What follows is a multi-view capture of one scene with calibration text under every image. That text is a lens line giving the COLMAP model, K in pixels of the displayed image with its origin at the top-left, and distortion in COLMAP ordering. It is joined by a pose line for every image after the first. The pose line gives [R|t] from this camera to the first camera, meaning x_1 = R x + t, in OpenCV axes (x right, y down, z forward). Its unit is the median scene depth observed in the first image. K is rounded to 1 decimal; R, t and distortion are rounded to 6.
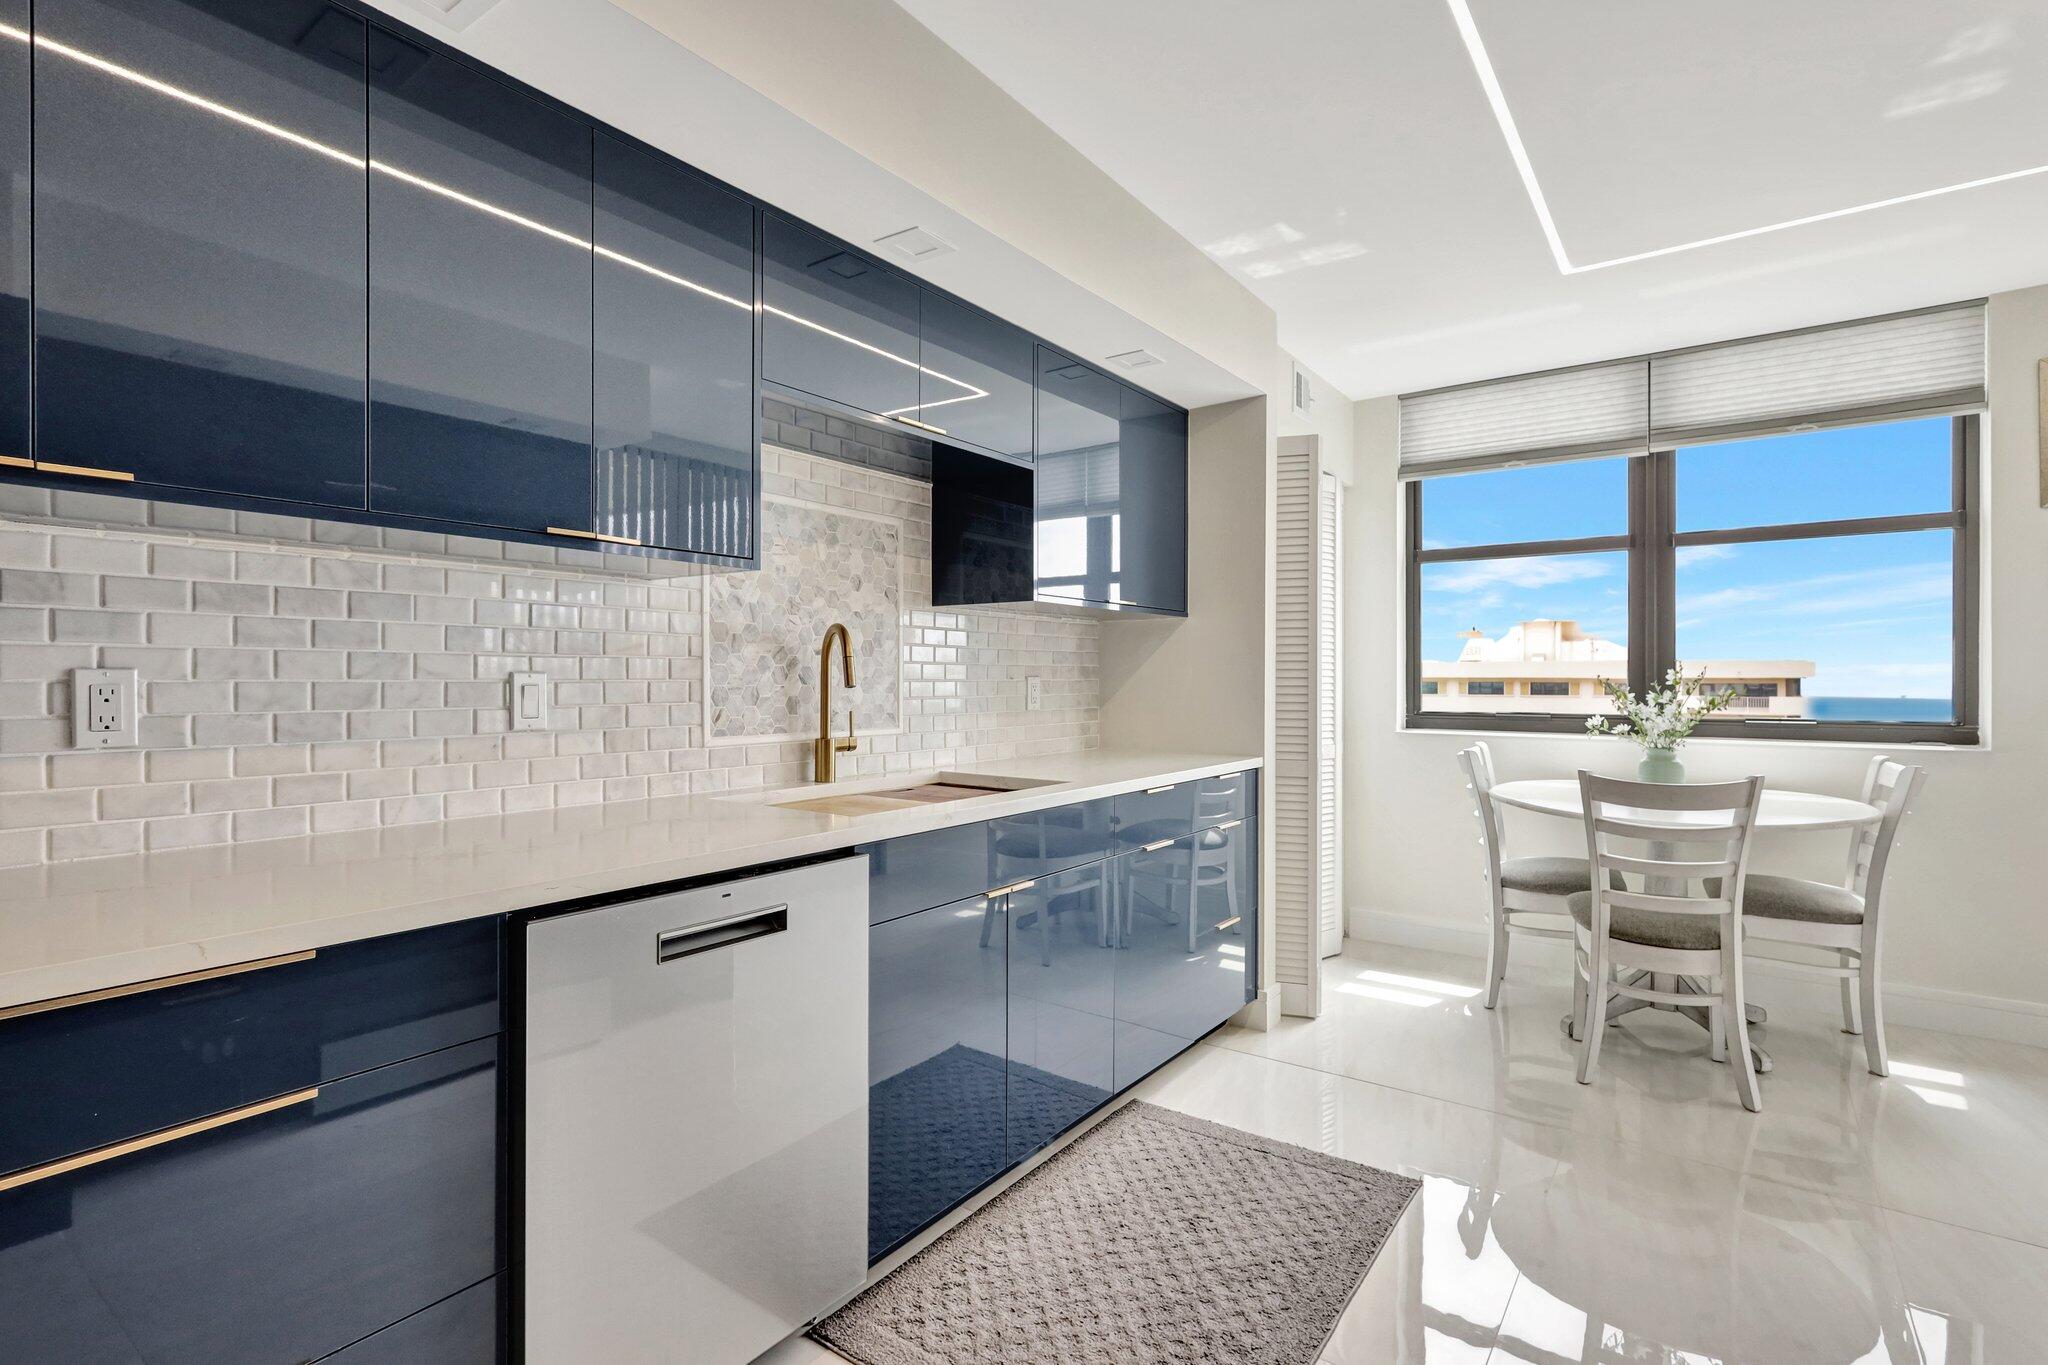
lens RADIAL K [[953.2, 0, 1033.0], [0, 953.2, 680.6], [0, 0, 1]] dist [-0.000880, 0.000802]
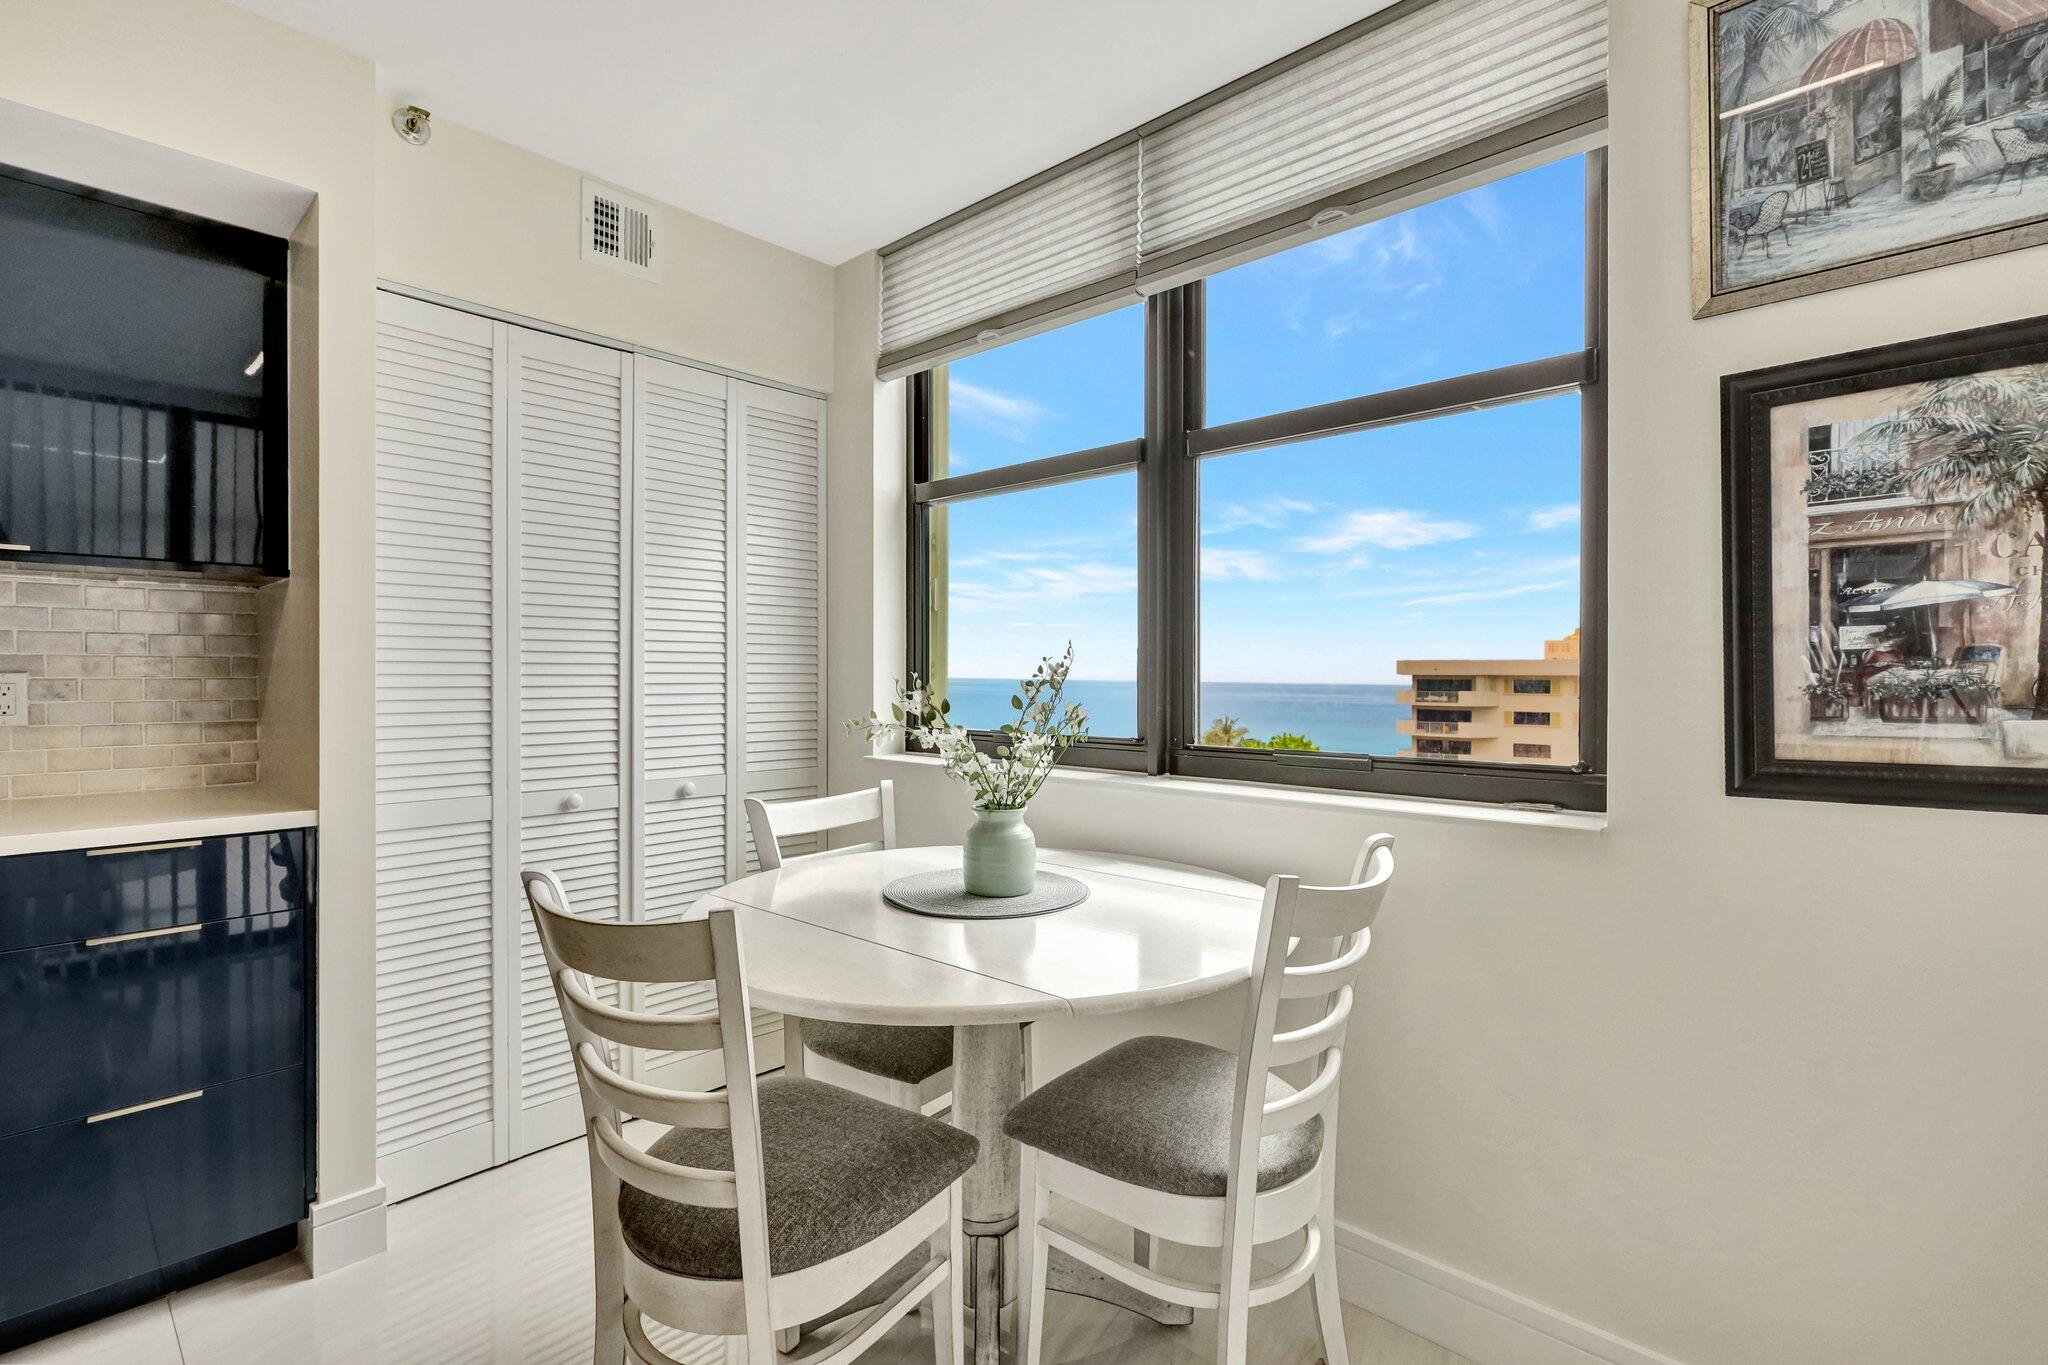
lens RADIAL K [[953.2, 0, 1014.3], [0, 953.2, 676.3], [0, 0, 1]] dist [-0.000880, 0.000802]
pose [[0.992983, 0.002179, -0.118240, 0.768778], [-0.002113, 0.999998, 0.000685, -0.004010], [0.118241, -0.000430, 0.992985, 0.484486]]
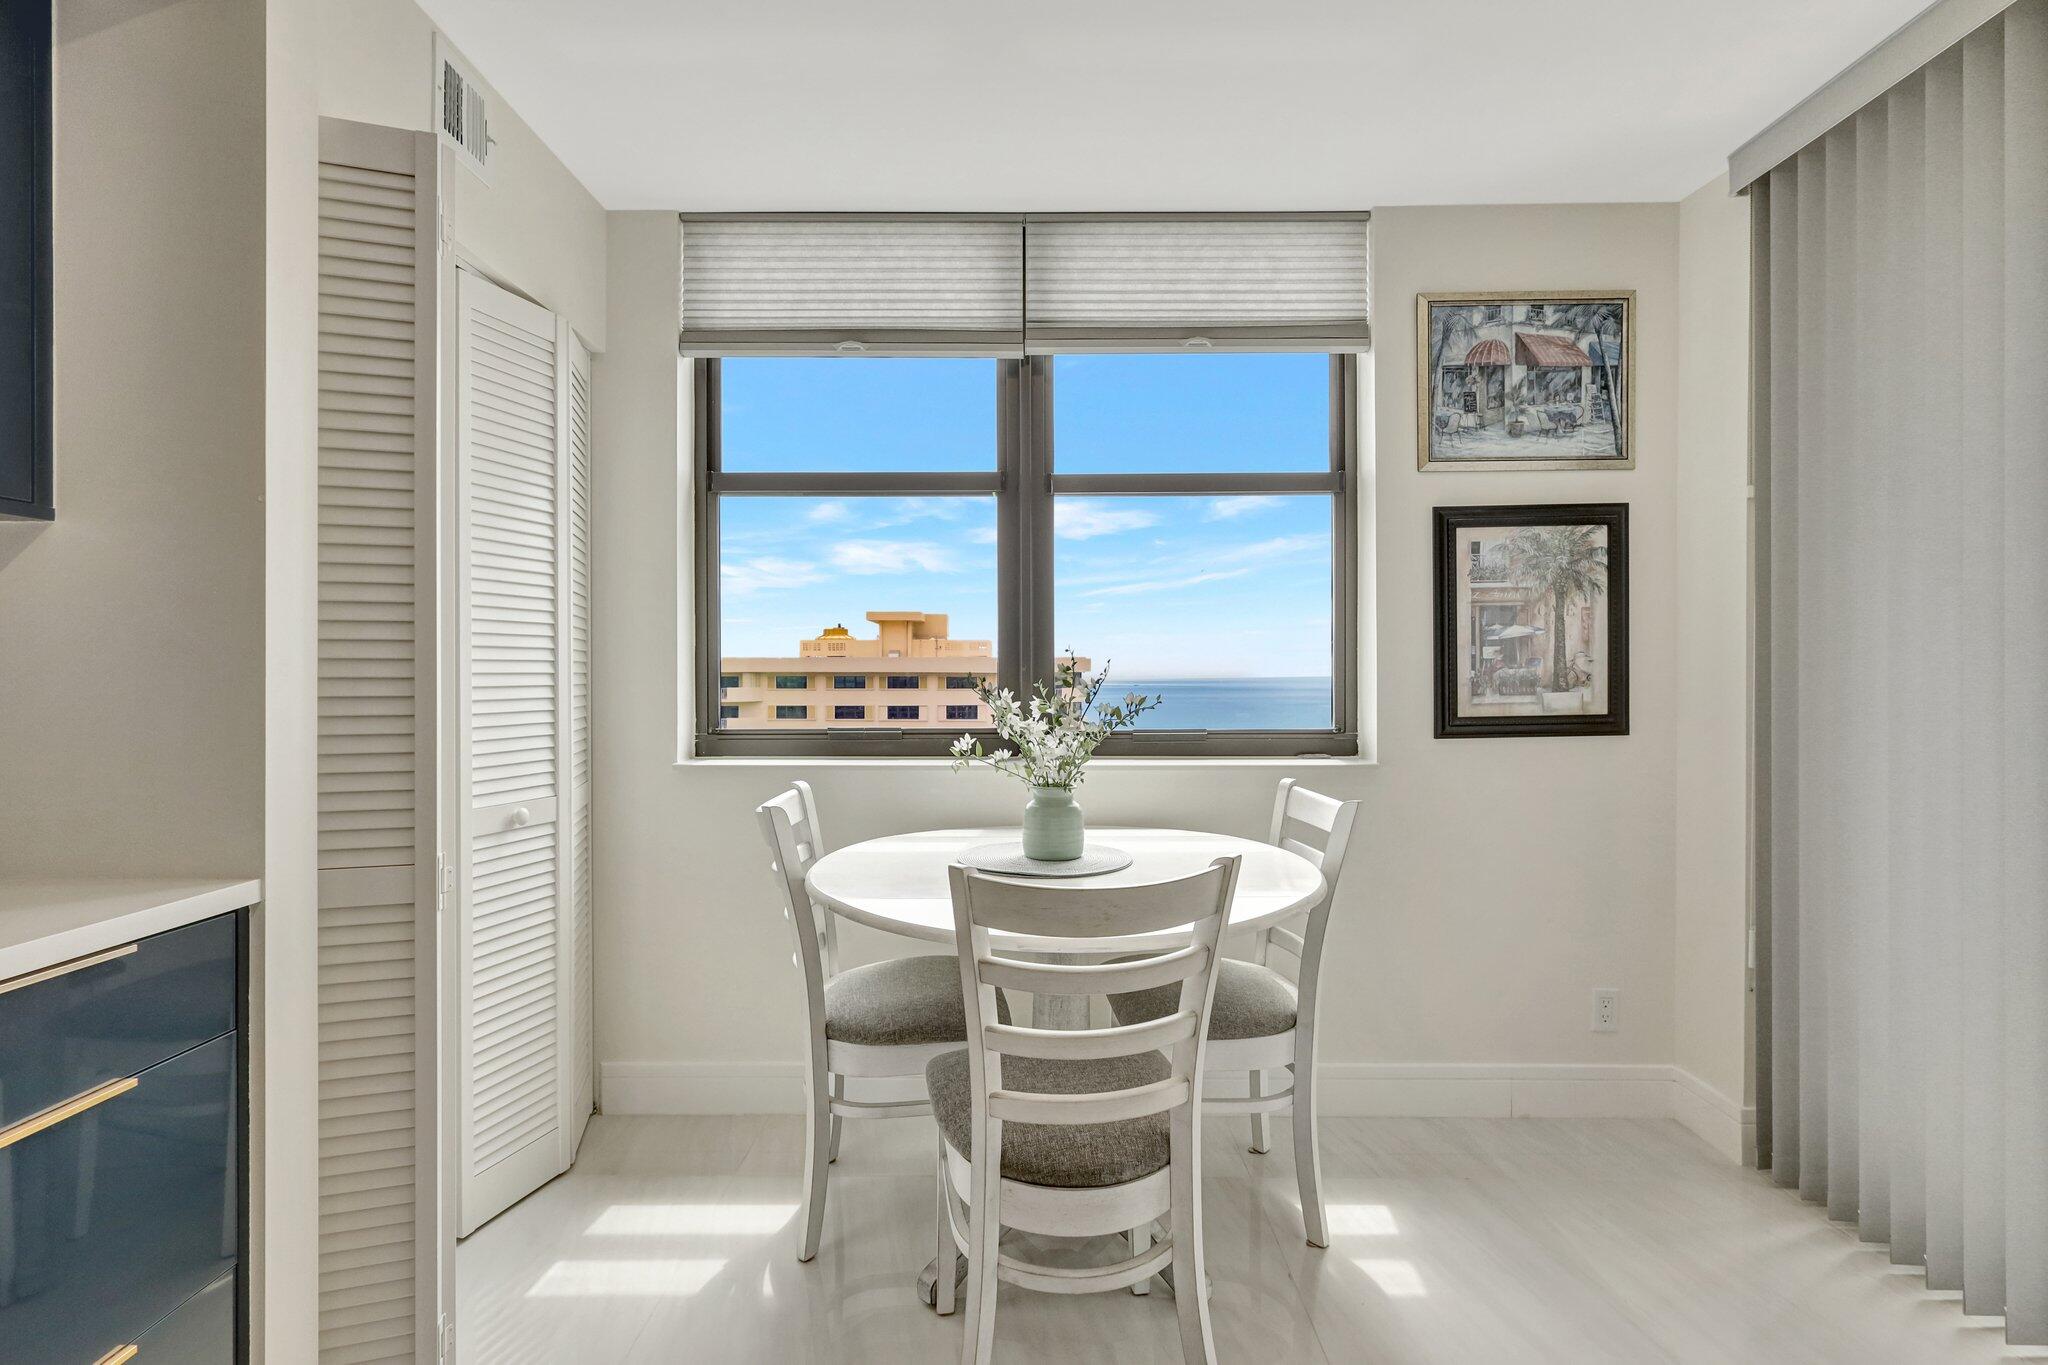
lens RADIAL K [[953.2, 0, 1031.2], [0, 953.2, 674.9], [0, 0, 1]] dist [-0.000880, 0.000802]
pose [[0.808728, -0.003341, 0.588173, 0.283957], [0.002965, 0.999994, 0.001603, -0.004766], [-0.588175, 0.000448, 0.808733, 0.514951]]
